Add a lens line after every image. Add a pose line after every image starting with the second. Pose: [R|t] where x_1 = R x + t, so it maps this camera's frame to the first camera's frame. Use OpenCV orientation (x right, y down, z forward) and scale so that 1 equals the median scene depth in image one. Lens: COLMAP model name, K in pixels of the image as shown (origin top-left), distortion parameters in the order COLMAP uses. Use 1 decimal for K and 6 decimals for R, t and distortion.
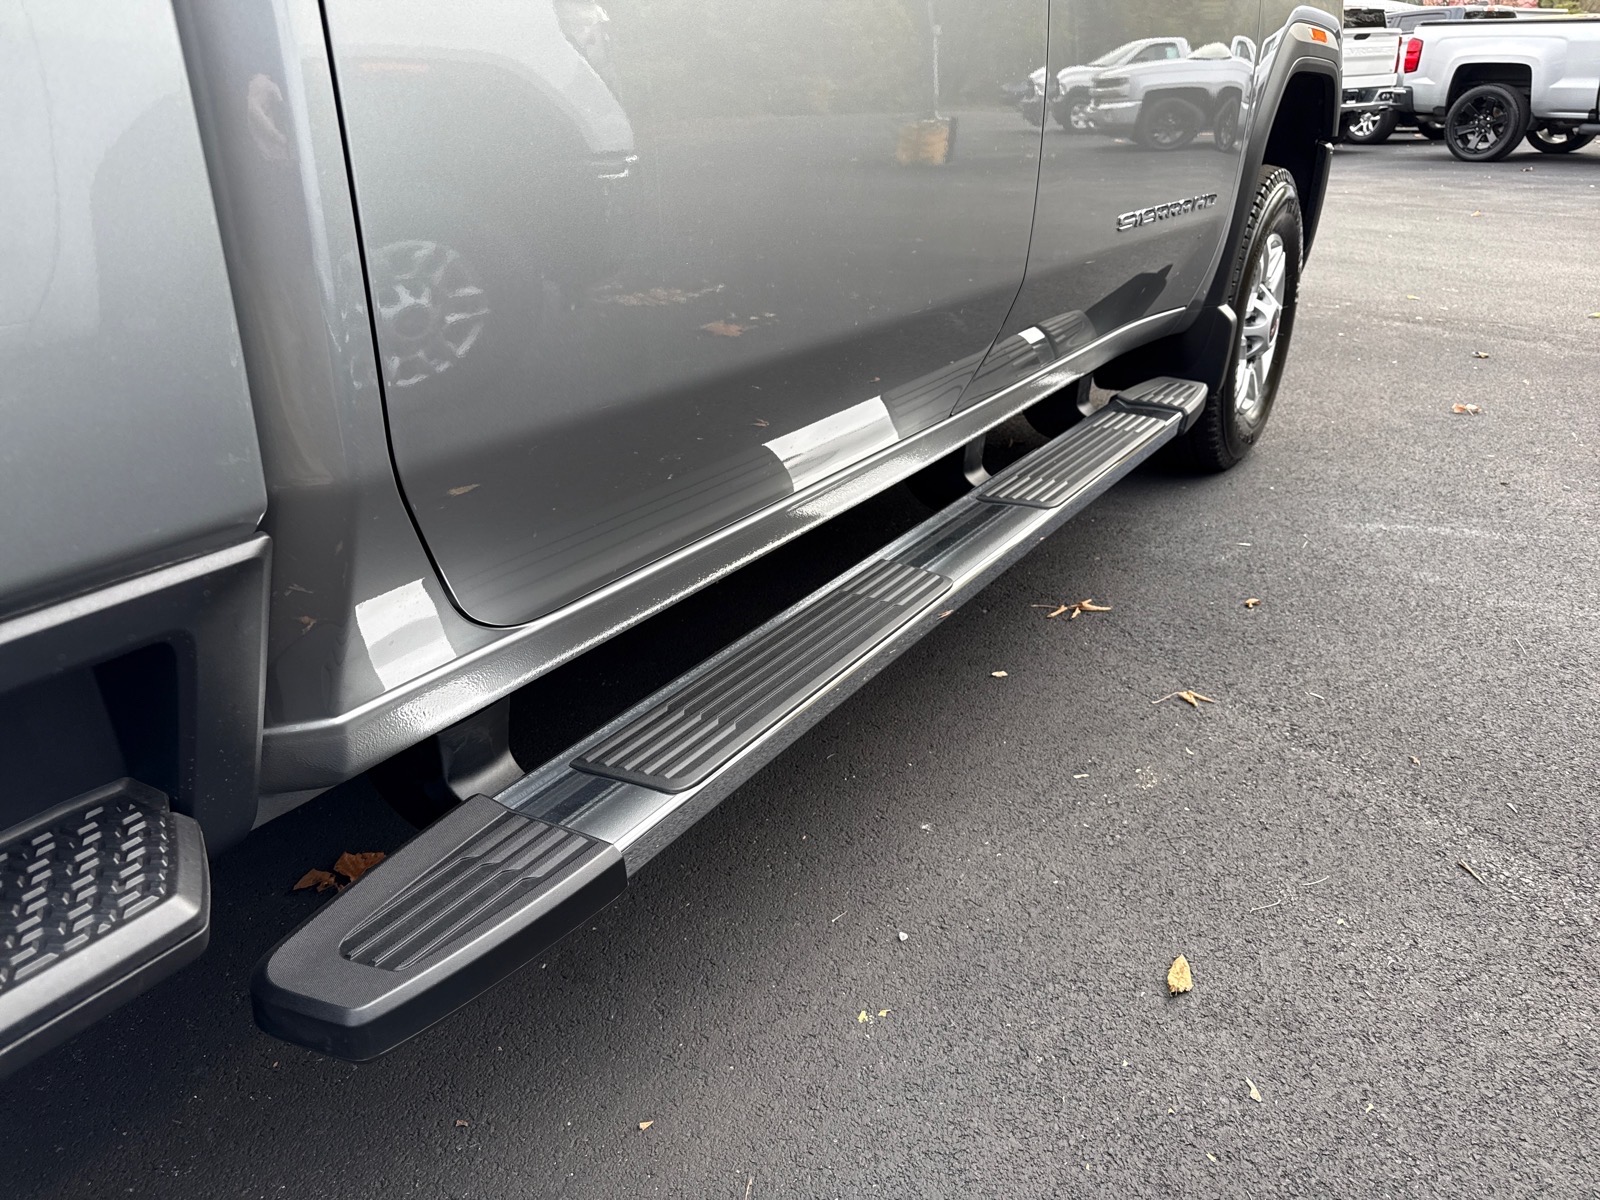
lens RADIAL K [[1151.8, 0, 800.0], [0, 1151.8, 600.0], [0, 0, 1]] dist [0.003190, -0.004997]
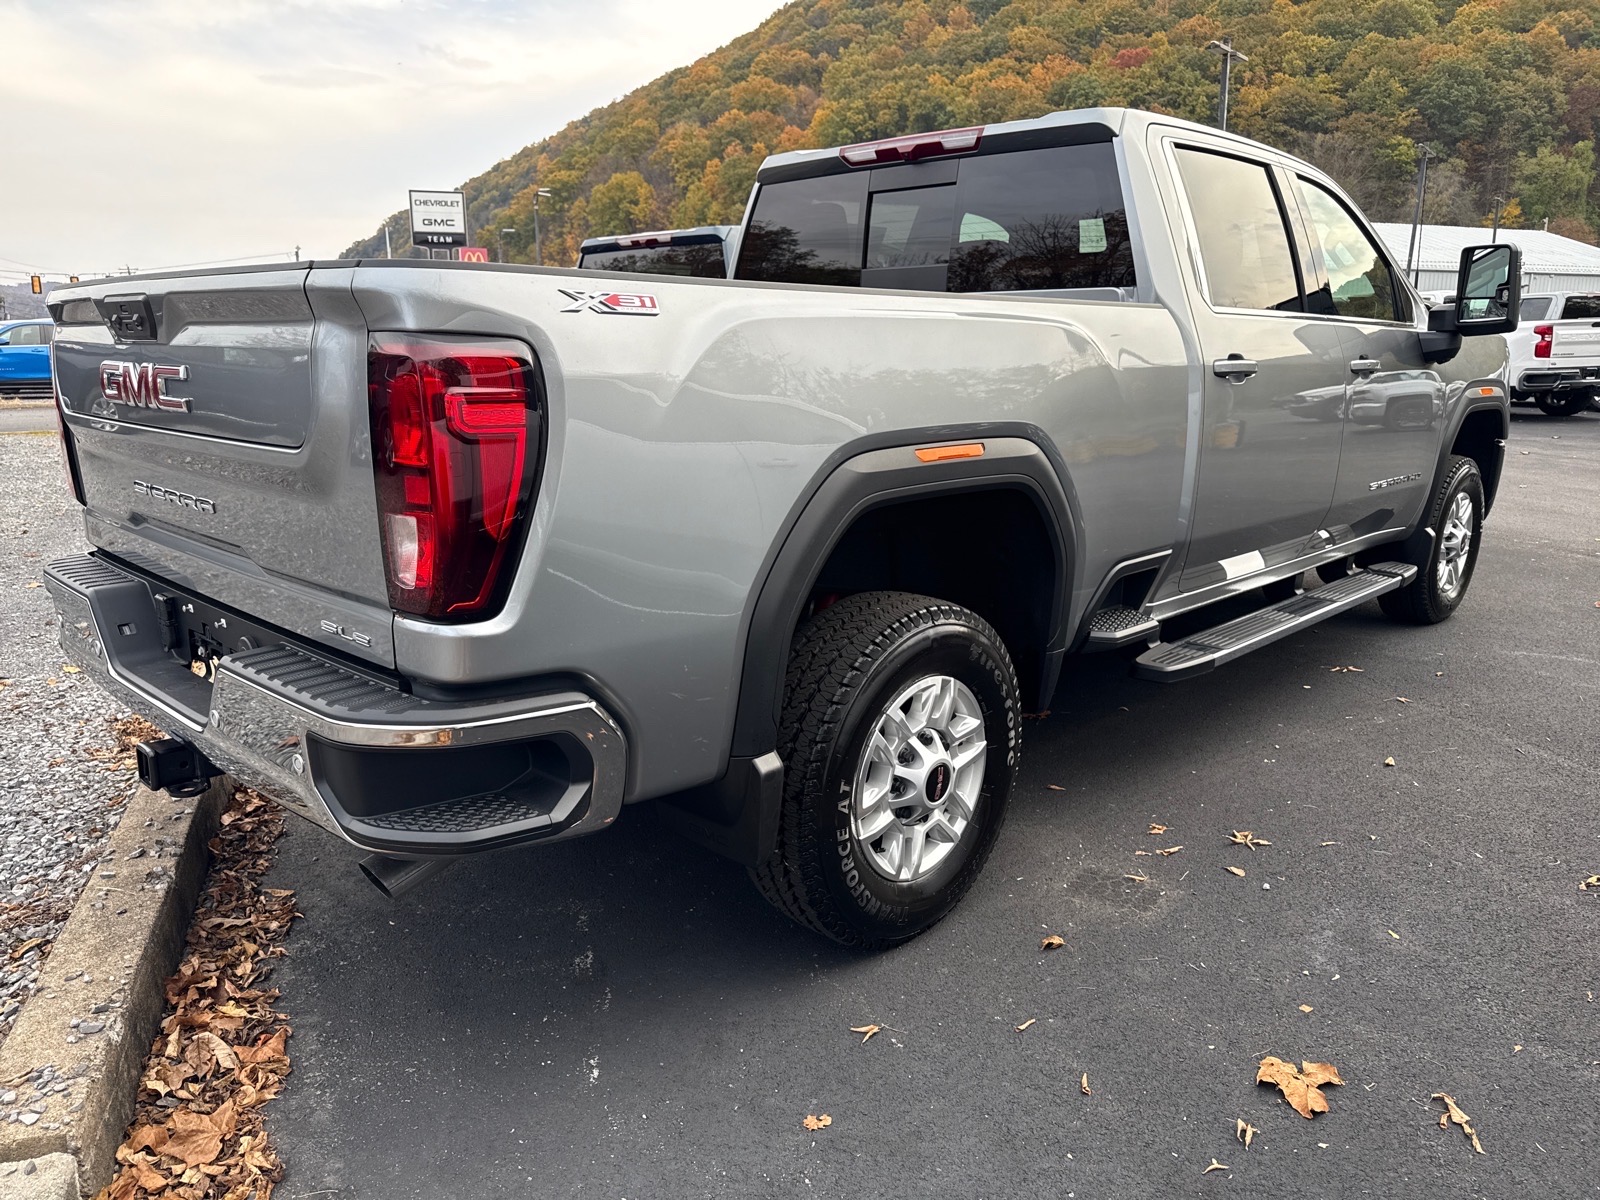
lens RADIAL K [[1151.8, 0, 800.0], [0, 1151.8, 600.0], [0, 0, 1]] dist [0.003190, -0.004997]
pose [[0.979602, 0.069420, -0.188575, -0.253540], [-0.102521, 0.979766, -0.171895, 0.265455], [0.172826, 0.187722, 0.966898, -0.898581]]
